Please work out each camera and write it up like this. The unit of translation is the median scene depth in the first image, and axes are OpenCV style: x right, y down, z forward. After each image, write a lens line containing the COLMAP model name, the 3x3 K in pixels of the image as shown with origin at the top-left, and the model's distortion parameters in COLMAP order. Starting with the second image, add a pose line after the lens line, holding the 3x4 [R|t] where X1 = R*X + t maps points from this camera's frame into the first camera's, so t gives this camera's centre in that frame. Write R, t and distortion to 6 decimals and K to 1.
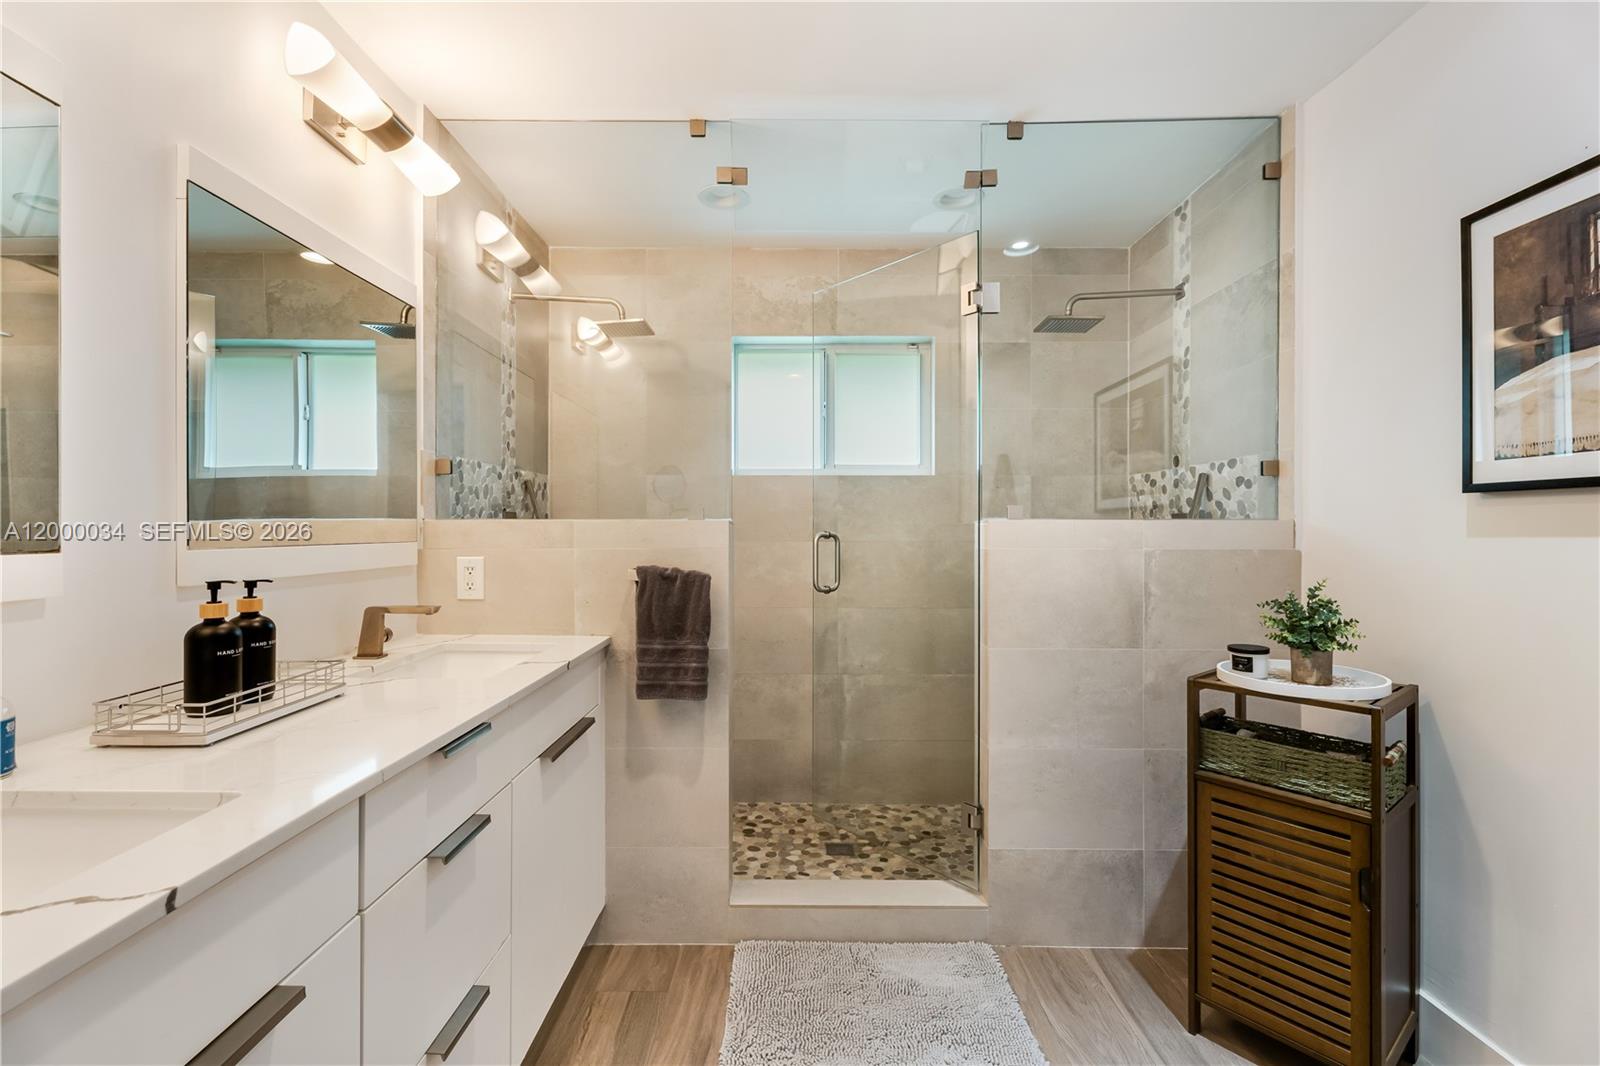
lens RADIAL K [[677.0, 0, 804.6], [0, 677.0, 531.4], [0, 0, 1]] dist [0.000048, 0.000274]
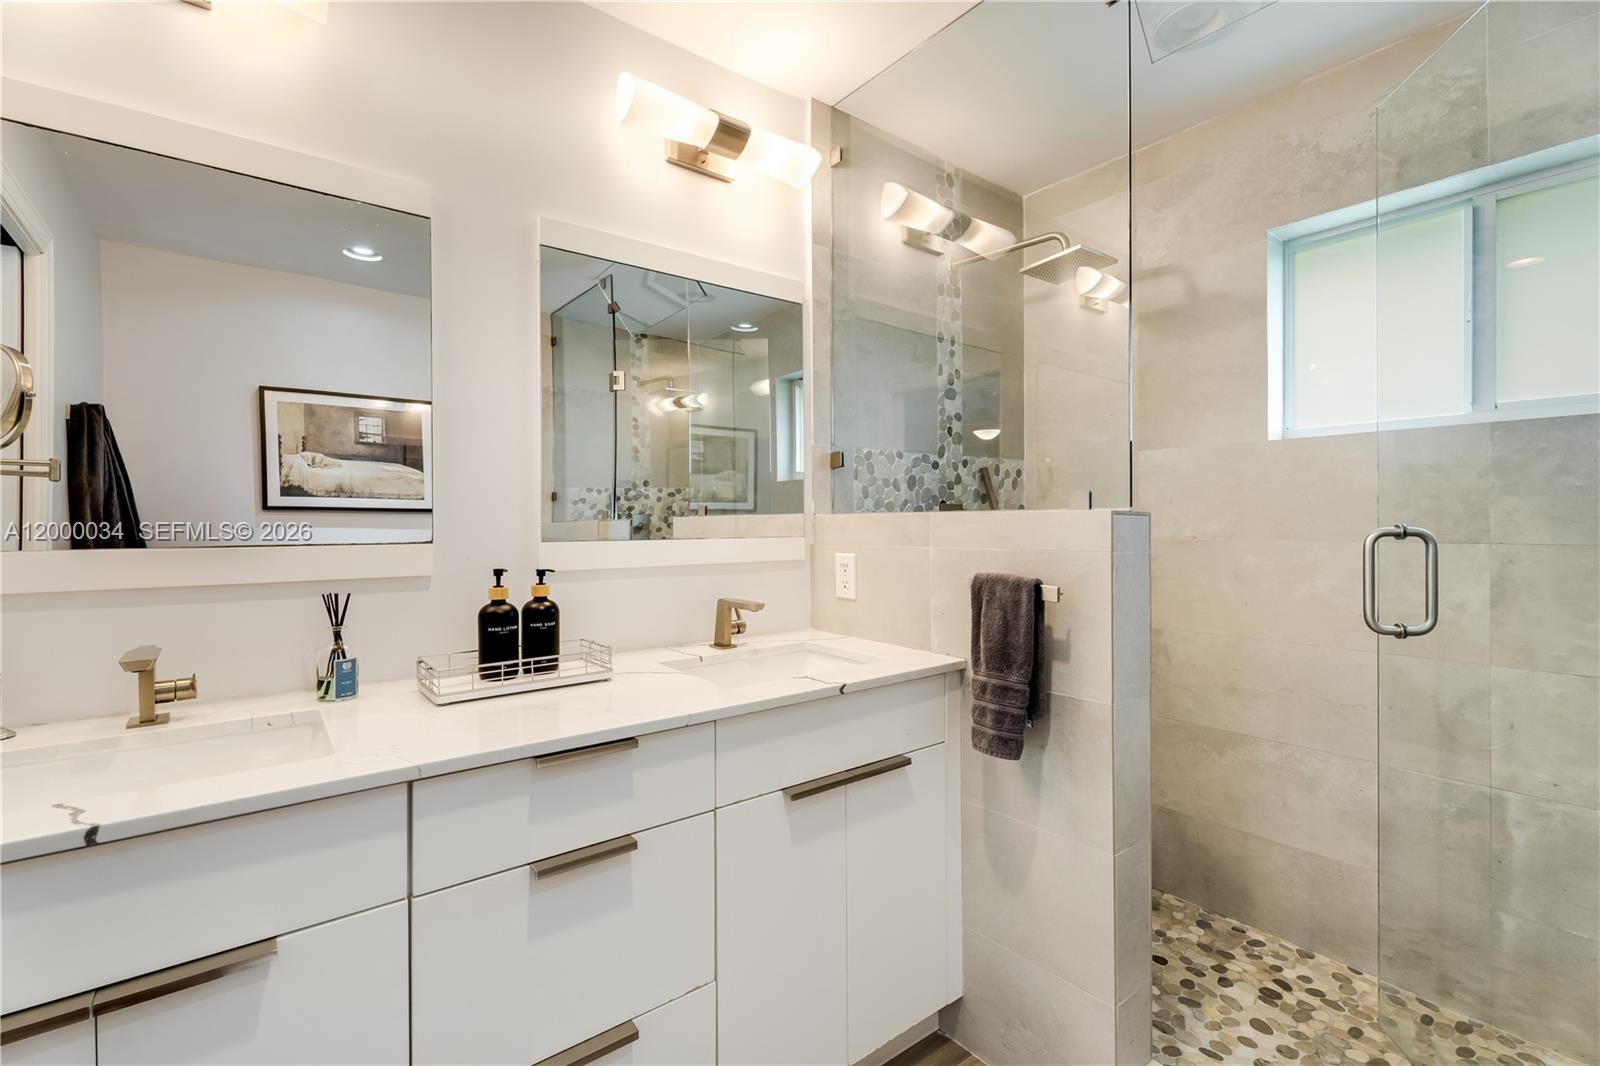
lens RADIAL K [[705.5, 0, 792.7], [0, 705.5, 523.8], [0, 0, 1]] dist [-0.001660, 0.000257]
pose [[0.620304, -0.002302, -0.784358, 0.179600], [0.002031, 0.999997, -0.001328, -0.001706], [0.784359, -0.000769, 0.620307, 0.259432]]
